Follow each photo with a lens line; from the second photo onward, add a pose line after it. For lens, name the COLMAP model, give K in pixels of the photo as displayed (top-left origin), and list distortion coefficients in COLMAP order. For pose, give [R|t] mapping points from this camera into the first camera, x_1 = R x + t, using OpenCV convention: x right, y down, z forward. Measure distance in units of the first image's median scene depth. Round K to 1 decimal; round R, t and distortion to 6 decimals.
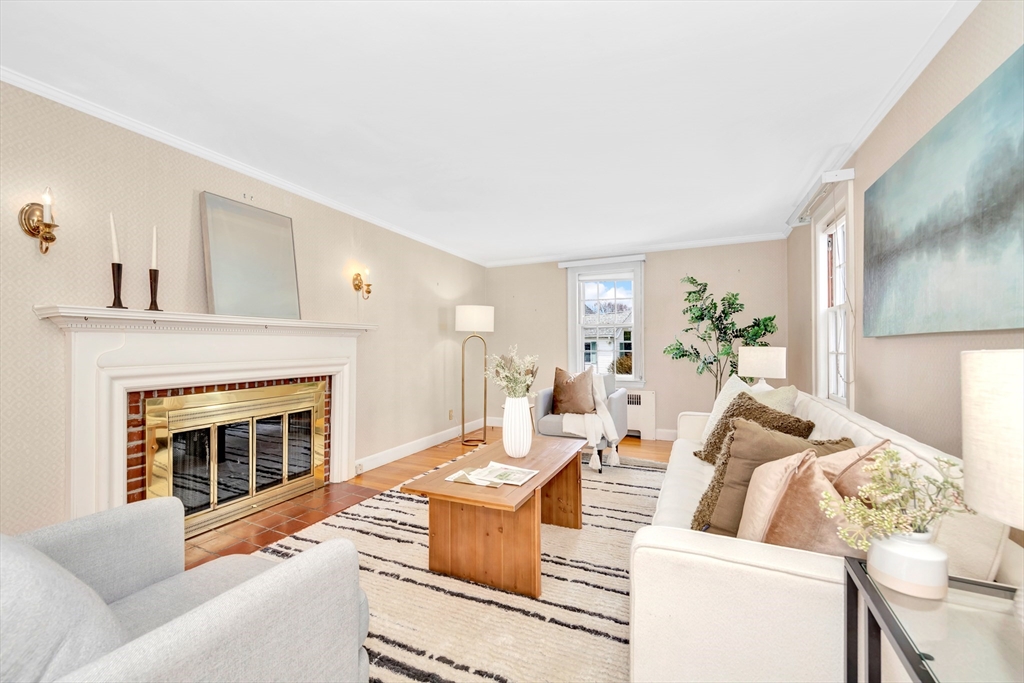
lens RADIAL K [[418.3, 0, 503.0], [0, 418.3, 342.8], [0, 0, 1]] dist [0.005153, -0.000774]
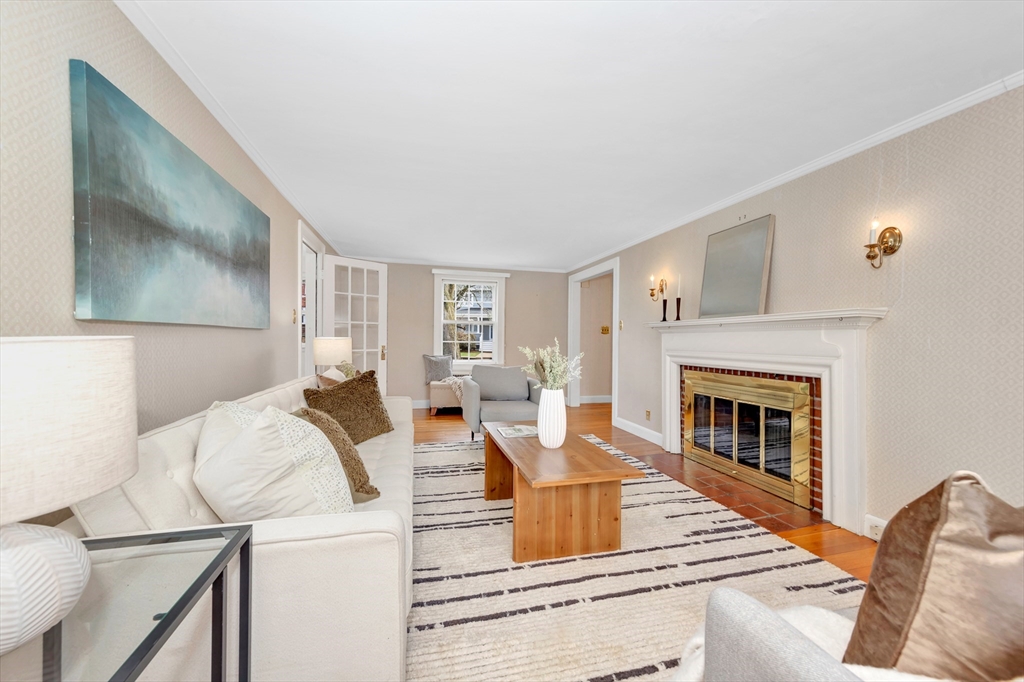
lens RADIAL K [[378.4, 0, 513.6], [0, 378.4, 339.1], [0, 0, 1]] dist [0.004208, 0.000170]
pose [[-0.768448, -0.005983, -0.639884, 0.551282], [-0.004435, 0.999982, -0.004025, 0.009540], [0.639897, -0.000255, -0.768461, 1.304539]]
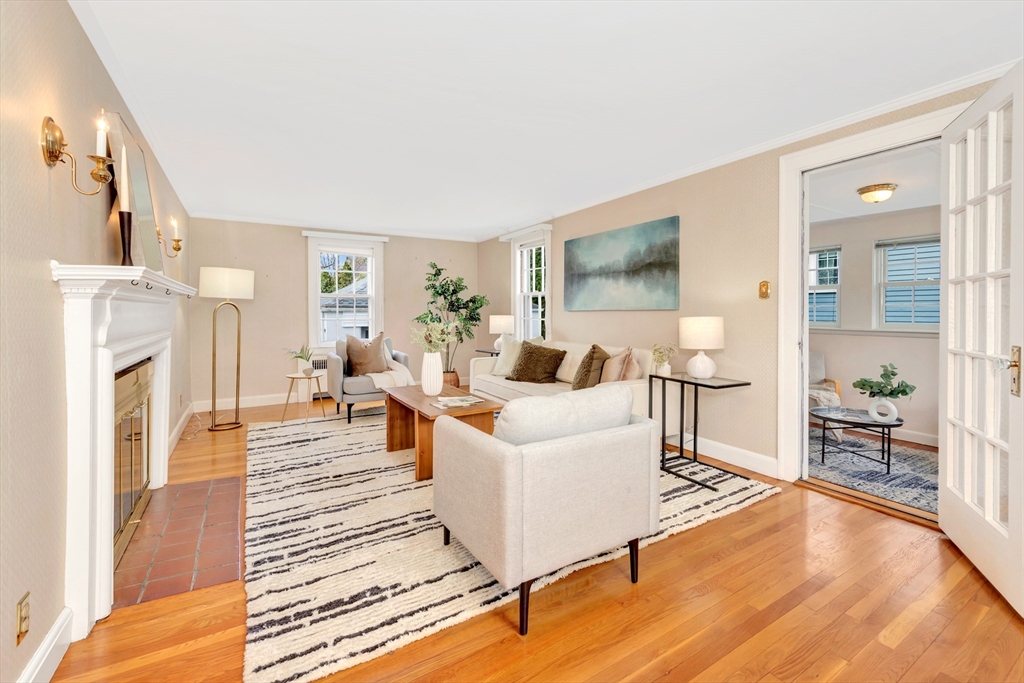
lens RADIAL K [[447.3, 0, 540.7], [0, 447.3, 313.0], [0, 0, 1]] dist [-0.002114, -0.000149]
pose [[0.535611, 0.001133, 0.844464, -0.810932], [-0.006096, 0.999978, 0.002525, -0.004856], [-0.844443, -0.006501, 0.535606, -0.071525]]
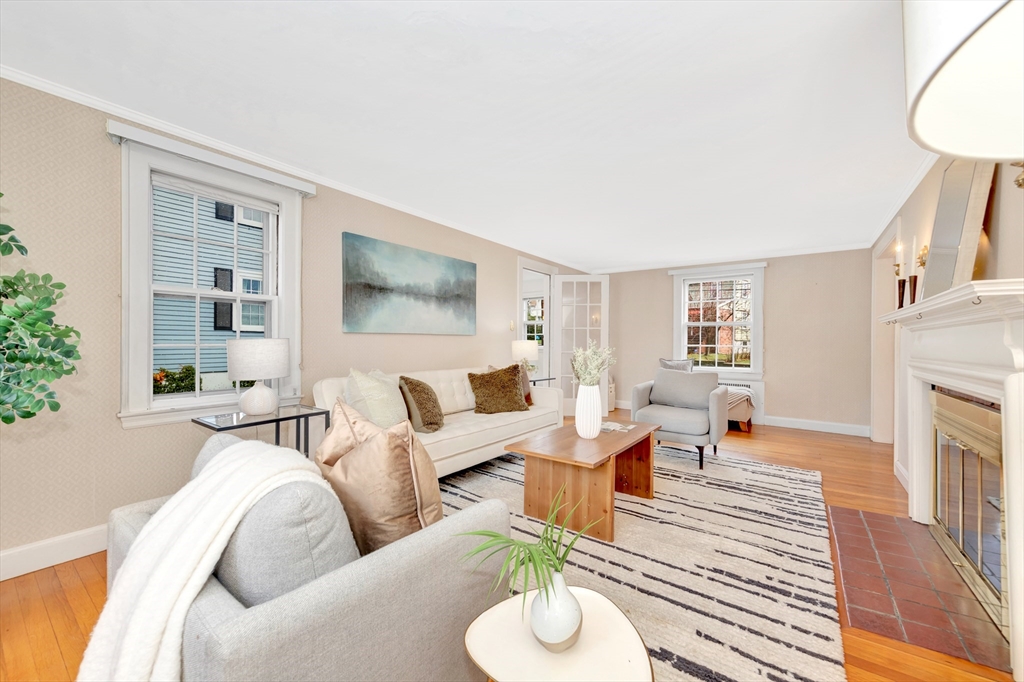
lens RADIAL K [[407.0, 0, 510.9], [0, 407.0, 338.2], [0, 0, 1]] dist [0.001655, 0.000235]
pose [[-0.981218, -0.004328, 0.192855, 0.022099], [-0.007472, 0.999851, -0.015577, 0.017963], [-0.192759, -0.016725, -0.981104, 1.672774]]
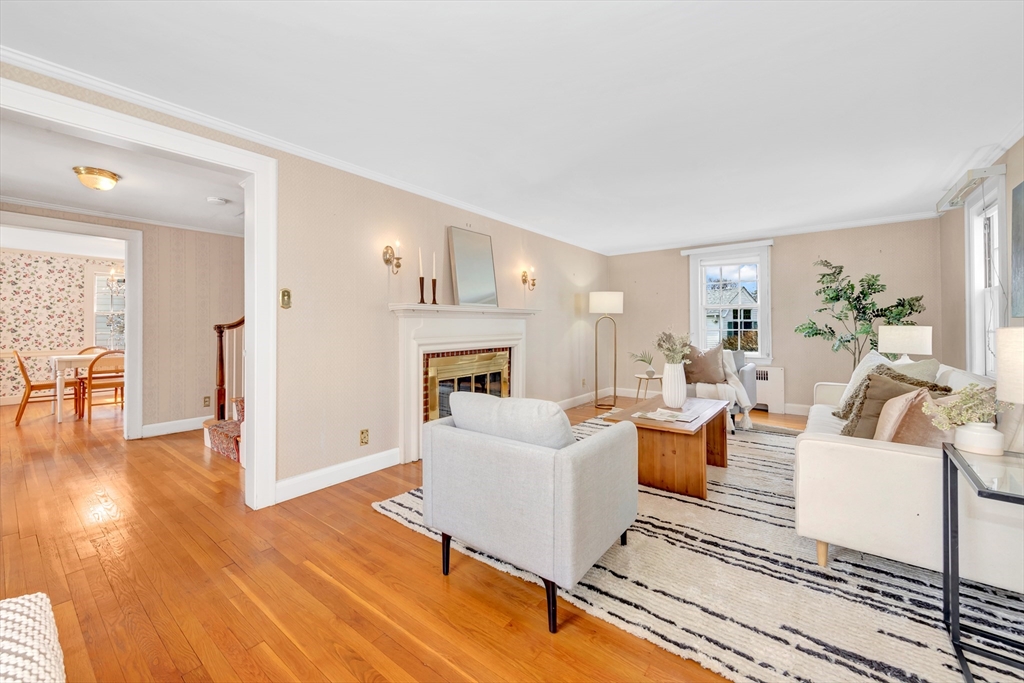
lens RADIAL K [[407.0, 0, 475.2], [0, 407.0, 321.9], [0, 0, 1]] dist [0.001655, 0.000235]
pose [[0.961944, -0.004224, -0.273215, -0.178705], [0.004067, 0.999991, -0.001142, -0.004132], [0.273217, -0.000012, 0.961952, -0.346821]]
